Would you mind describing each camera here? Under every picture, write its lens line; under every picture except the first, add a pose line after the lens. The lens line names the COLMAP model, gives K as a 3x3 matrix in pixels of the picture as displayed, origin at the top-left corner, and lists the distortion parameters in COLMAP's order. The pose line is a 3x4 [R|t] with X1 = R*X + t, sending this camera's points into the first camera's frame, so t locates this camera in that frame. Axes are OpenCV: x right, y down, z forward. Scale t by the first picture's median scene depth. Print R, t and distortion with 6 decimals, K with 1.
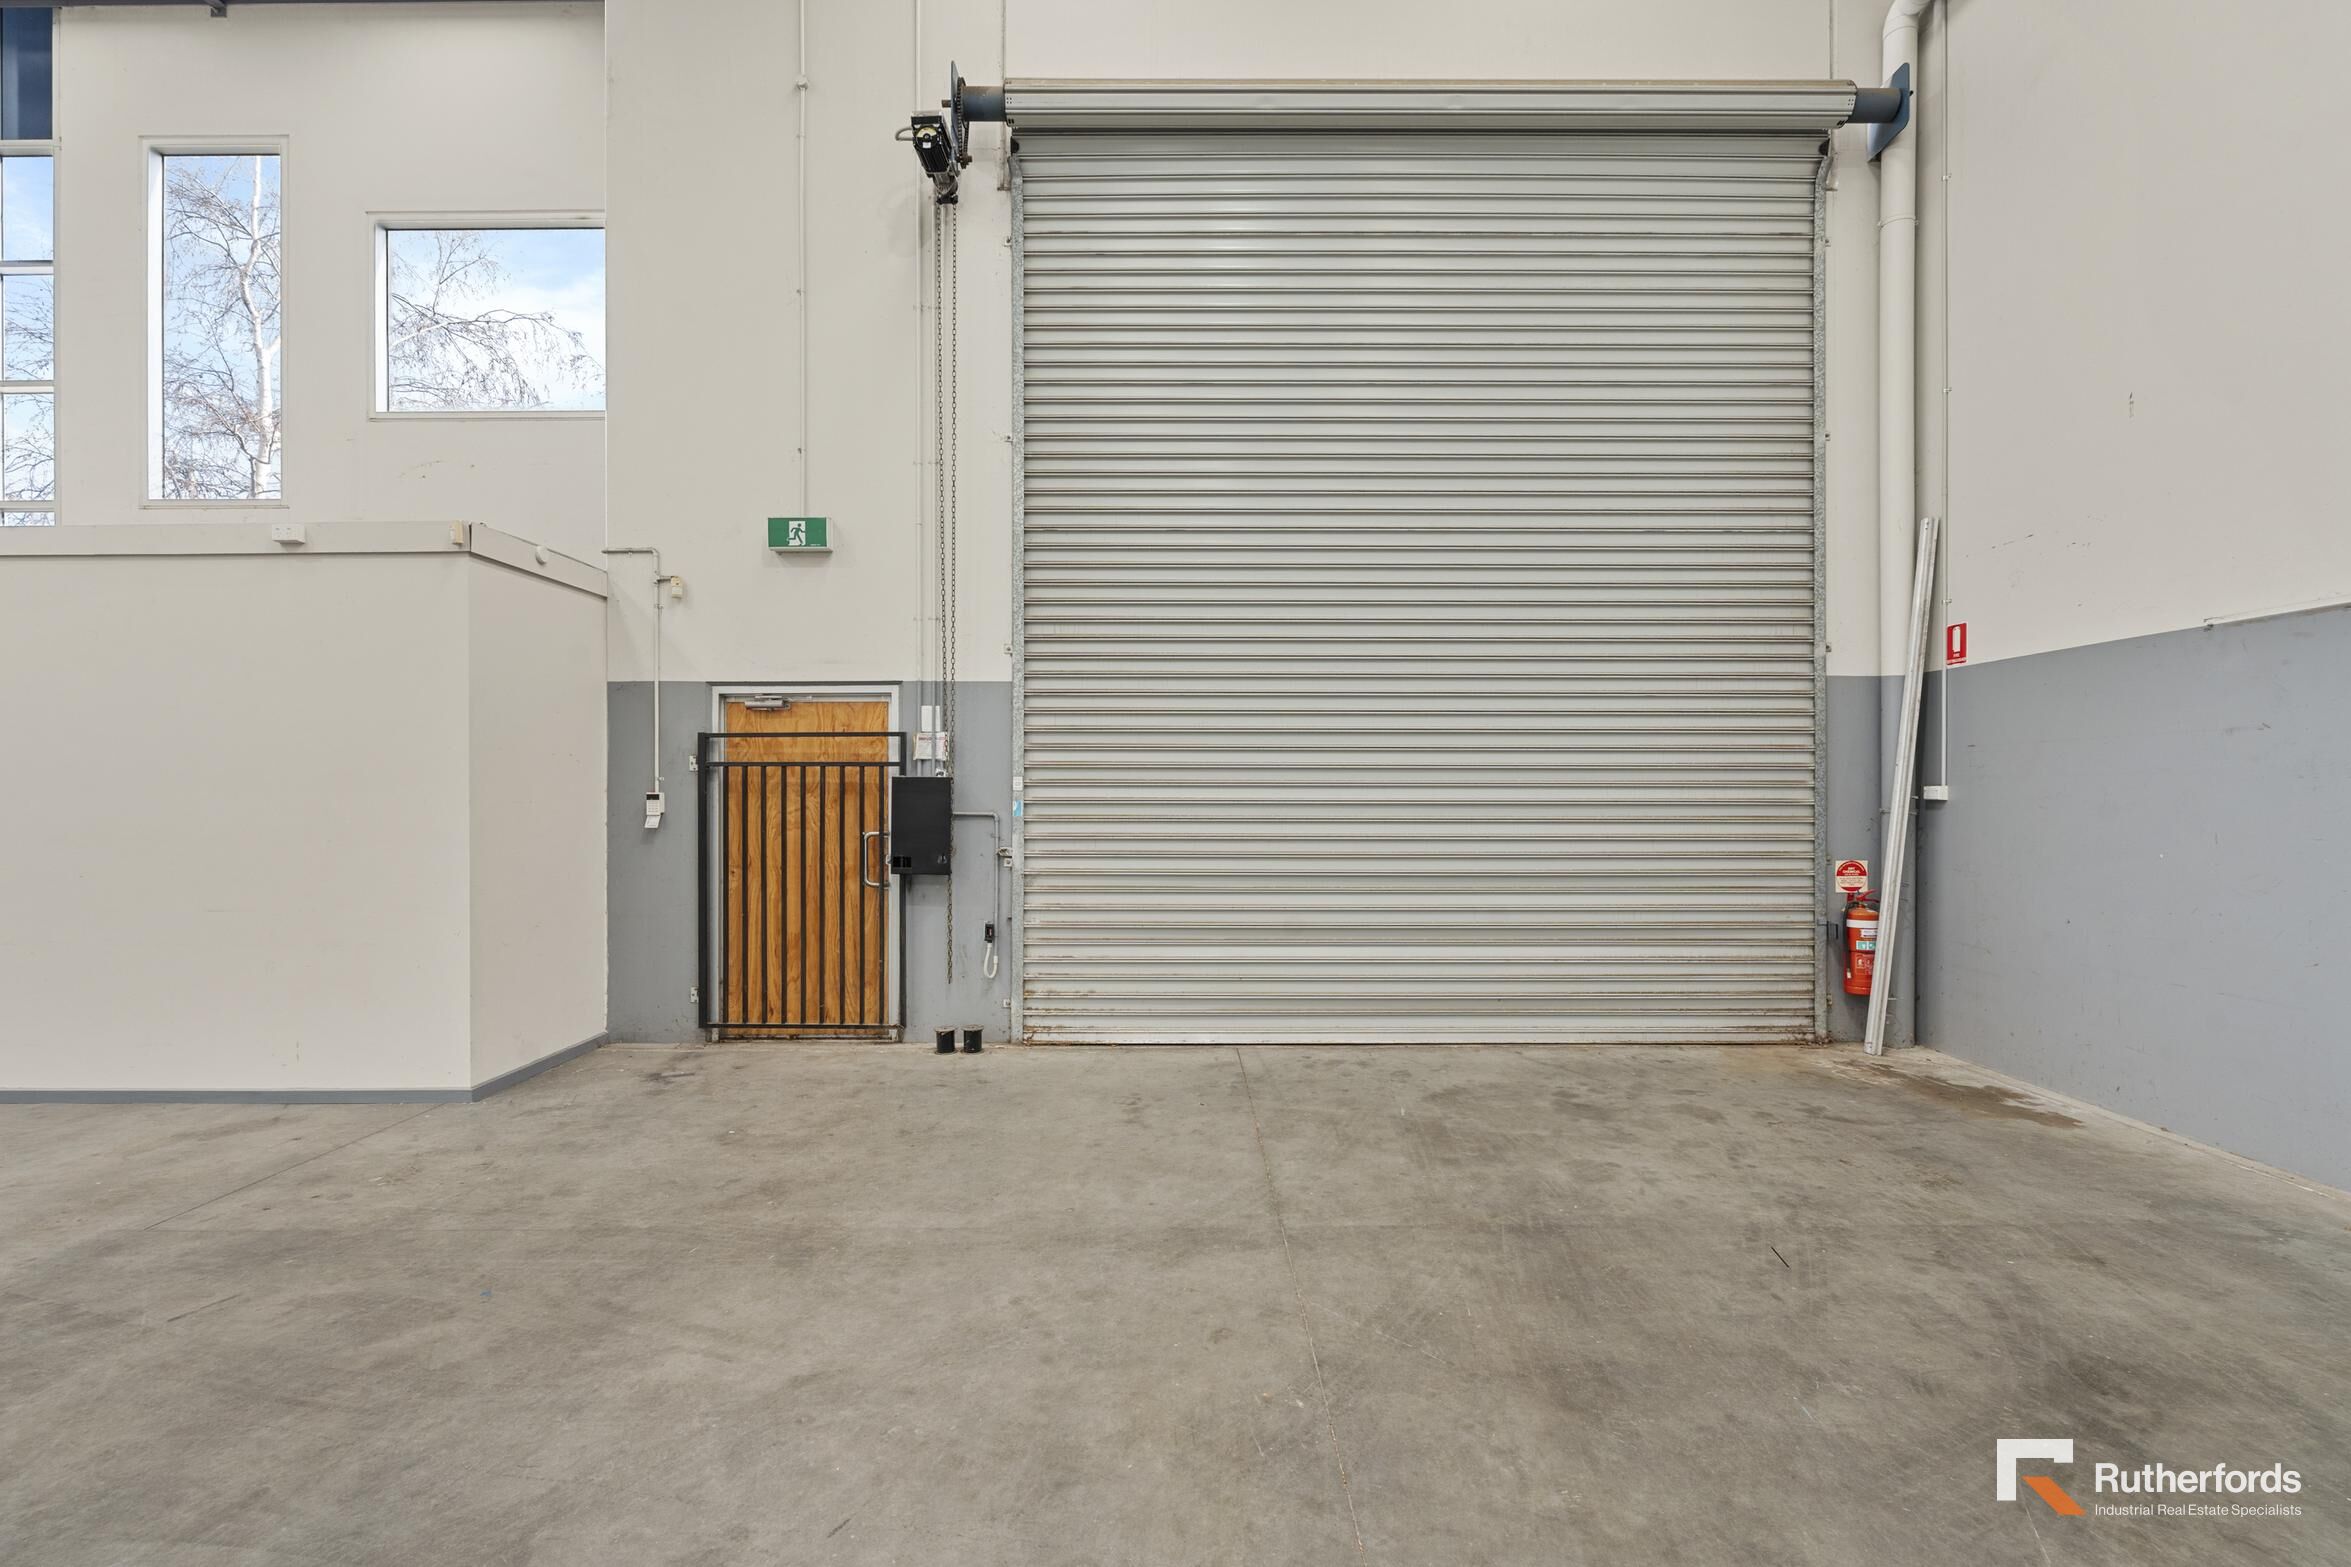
lens RADIAL K [[1037.2, 0, 1191.4], [0, 1037.2, 792.2], [0, 0, 1]] dist [-0.003698, -0.000063]
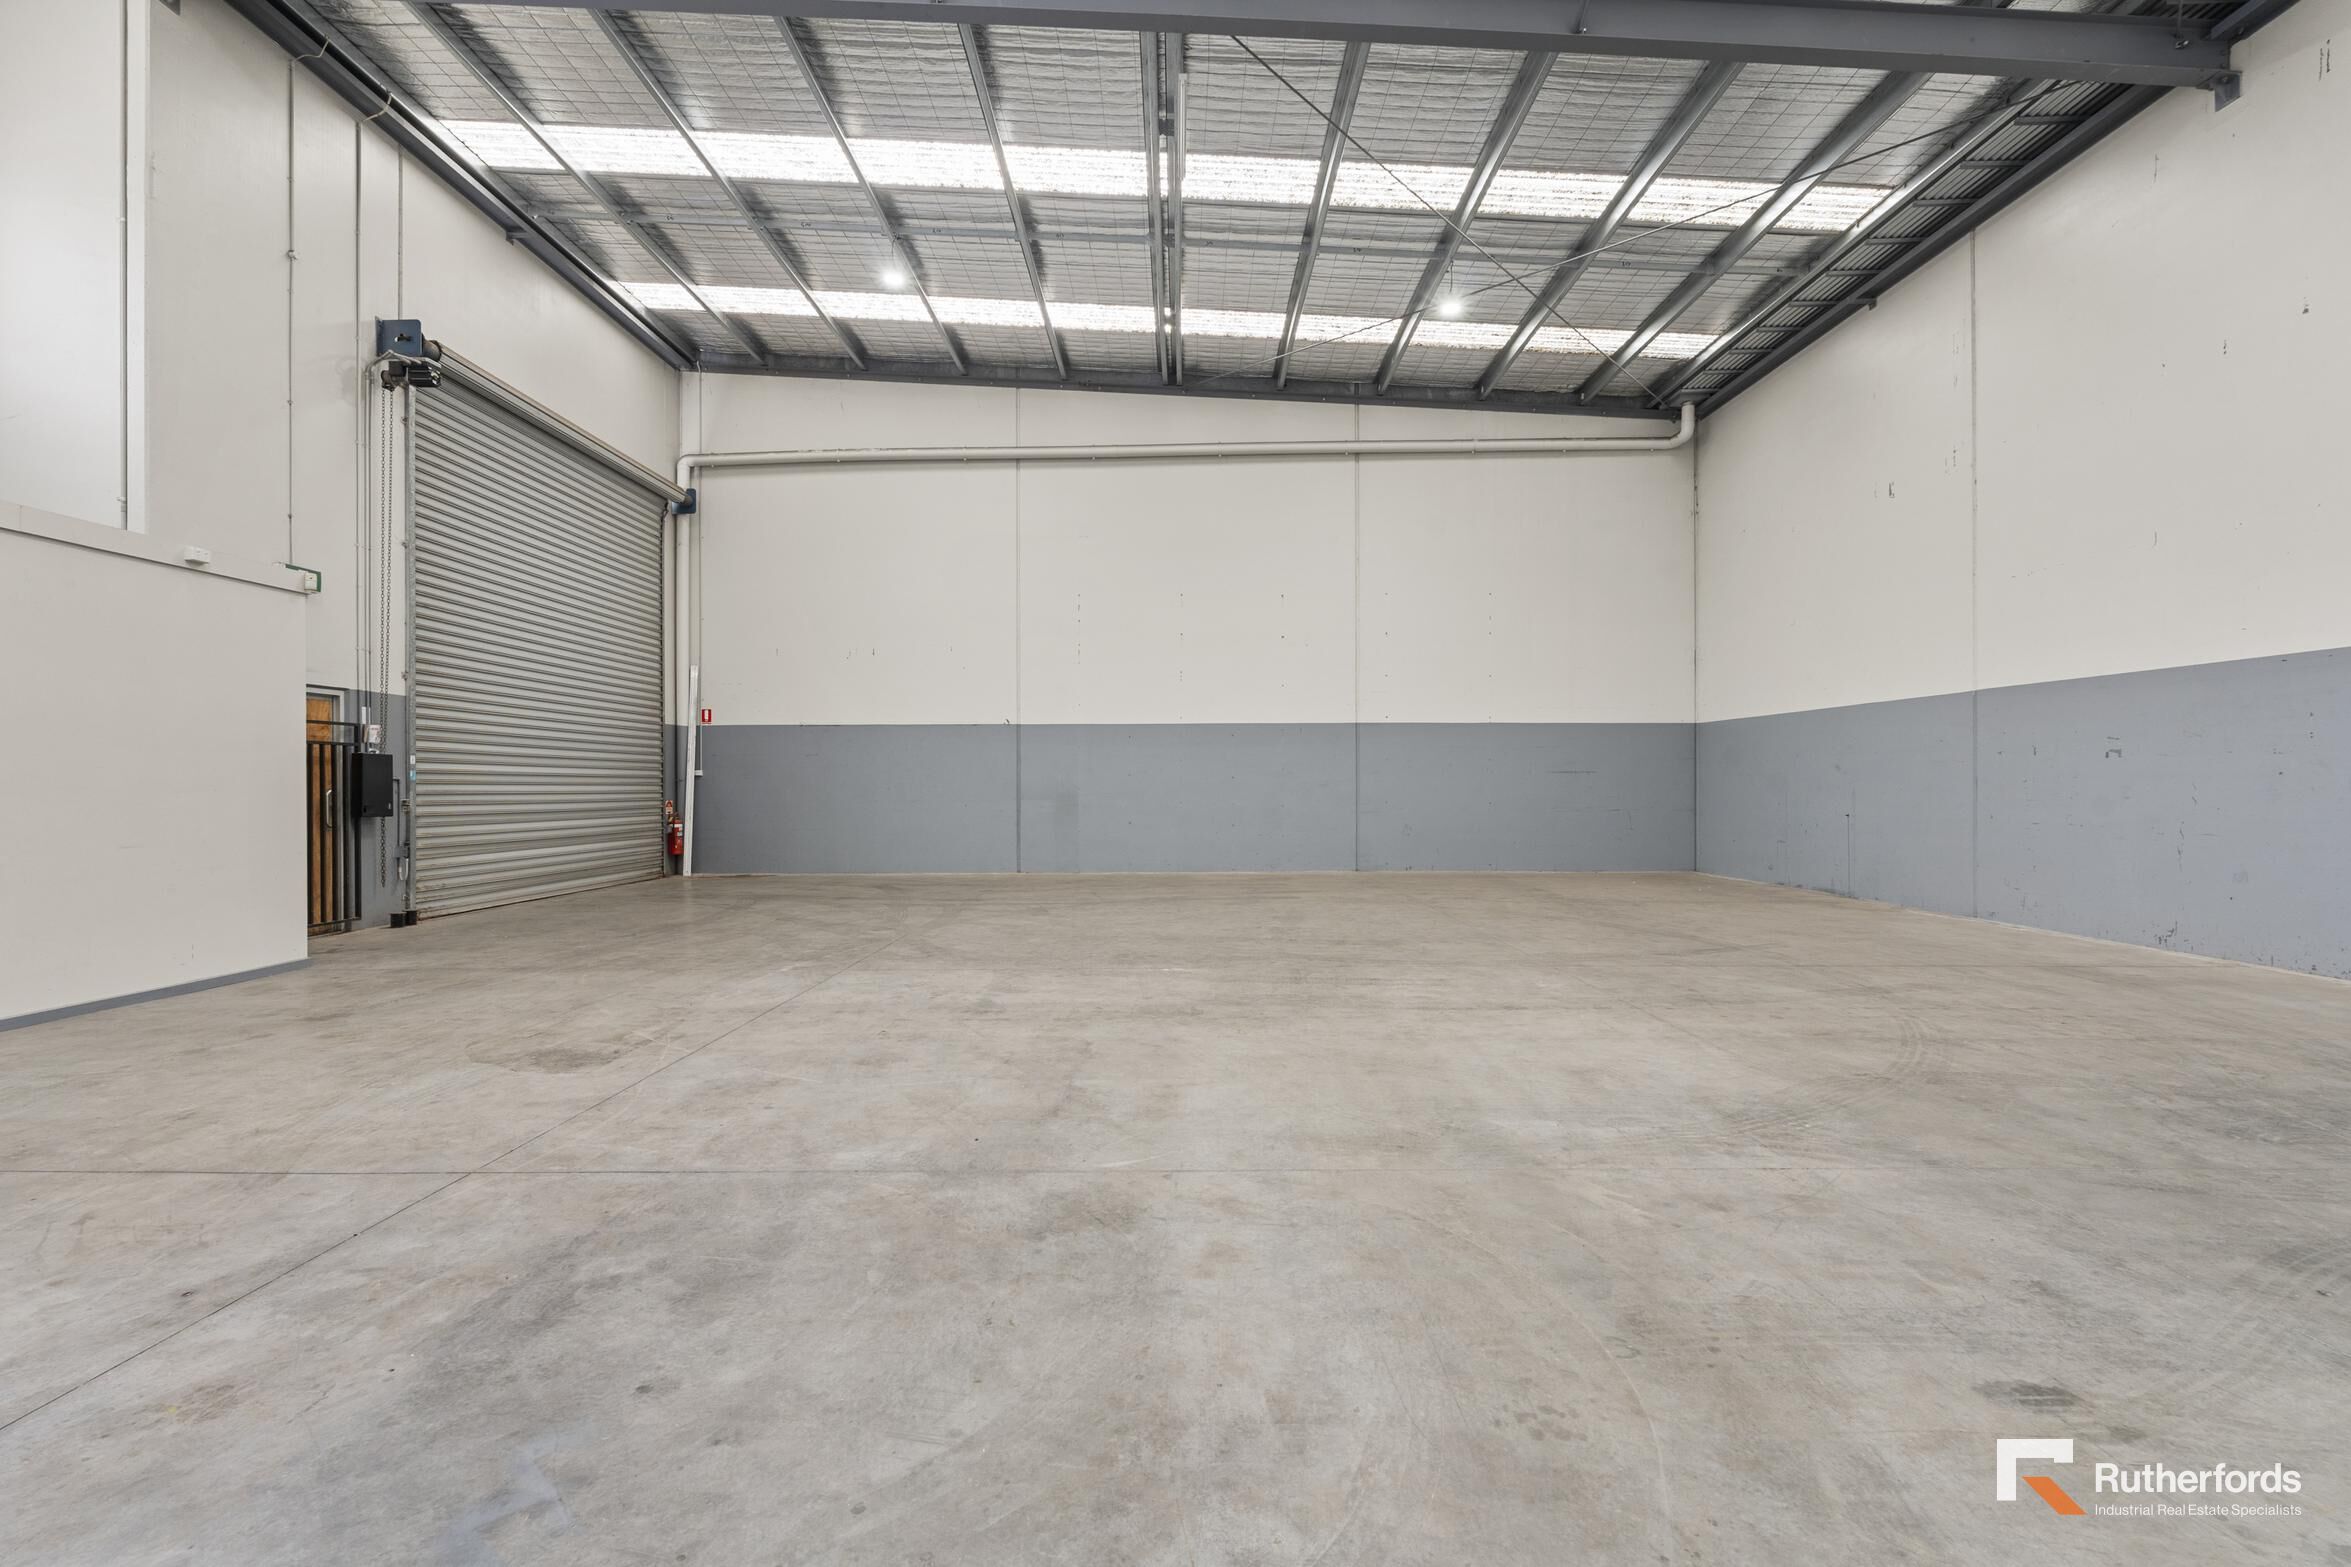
lens RADIAL K [[1037.2, 0, 1191.4], [0, 1037.2, 792.2], [0, 0, 1]] dist [-0.003698, -0.000063]
pose [[-0.007368, -0.009850, 0.999924, -1.803182], [-0.002849, 0.999948, 0.009829, 0.023428], [-0.999969, -0.002776, -0.007396, -0.210410]]
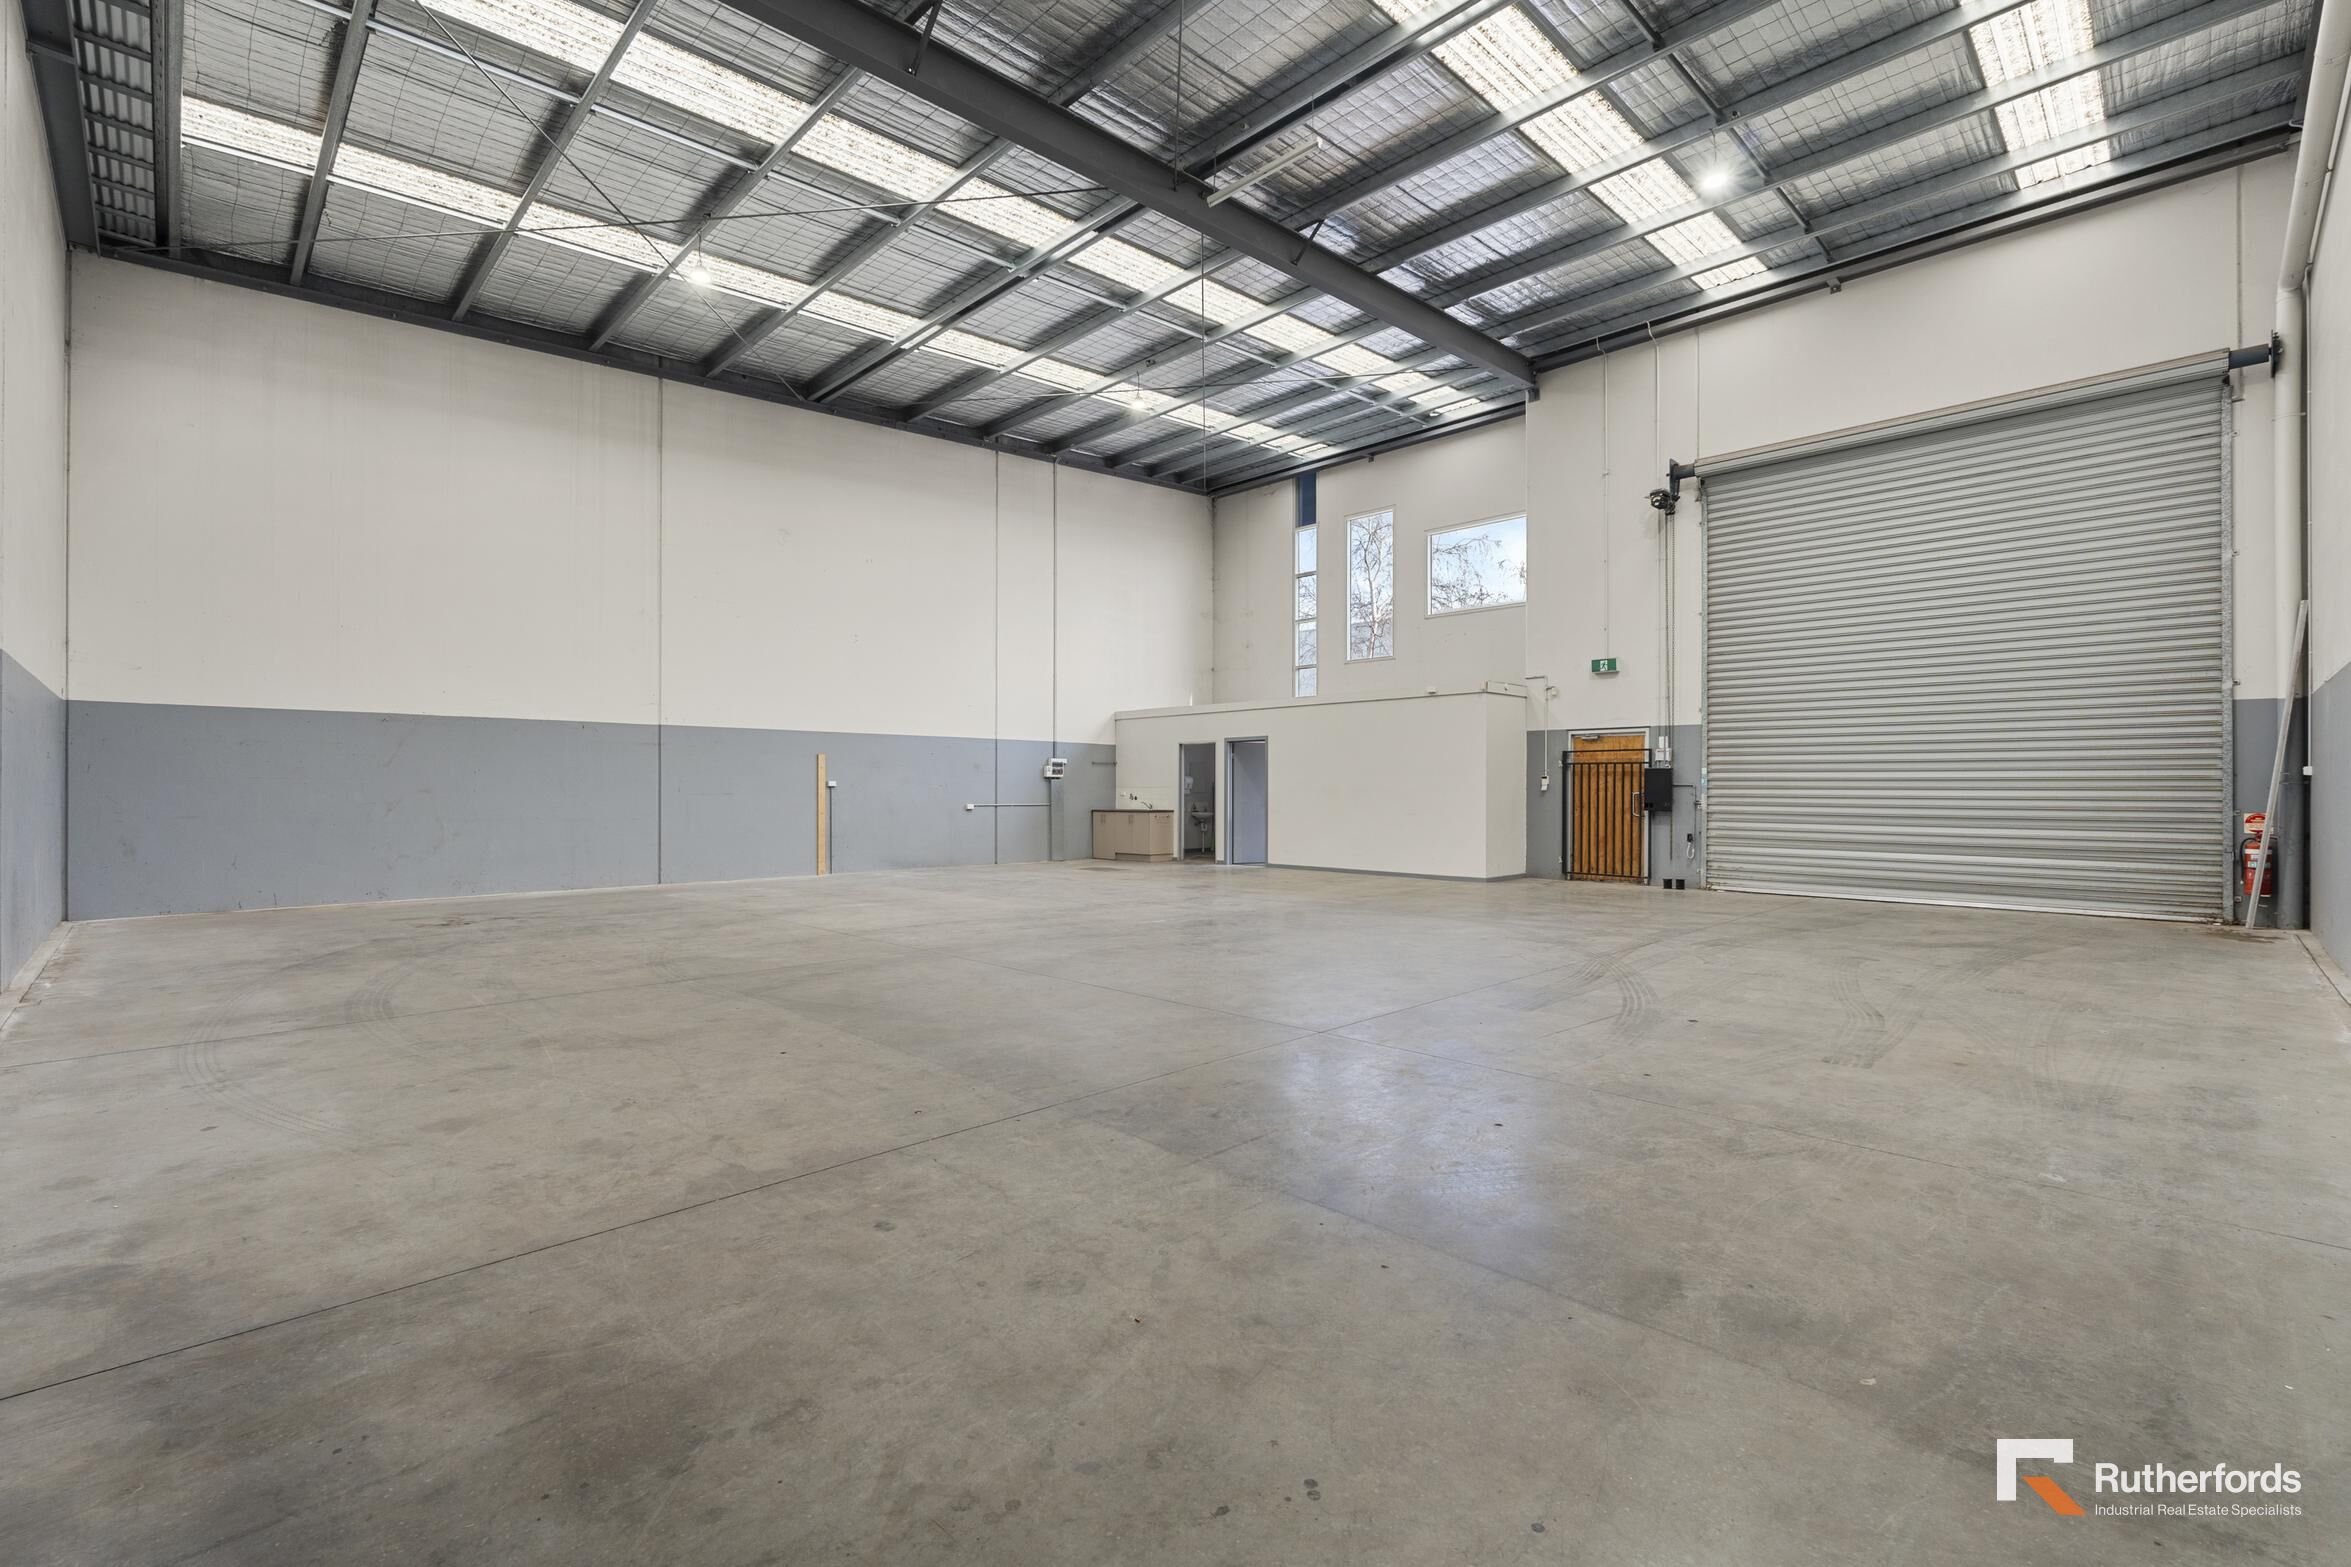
lens RADIAL K [[1026.0, 0, 1157.0], [0, 1026.0, 789.5], [0, 0, 1]] dist [-0.010493, -0.000289]
pose [[0.690528, 0.003758, -0.723295, 0.599999], [-0.001874, 0.999992, 0.003406, 0.026381], [0.723303, -0.000996, 0.690530, -1.336424]]
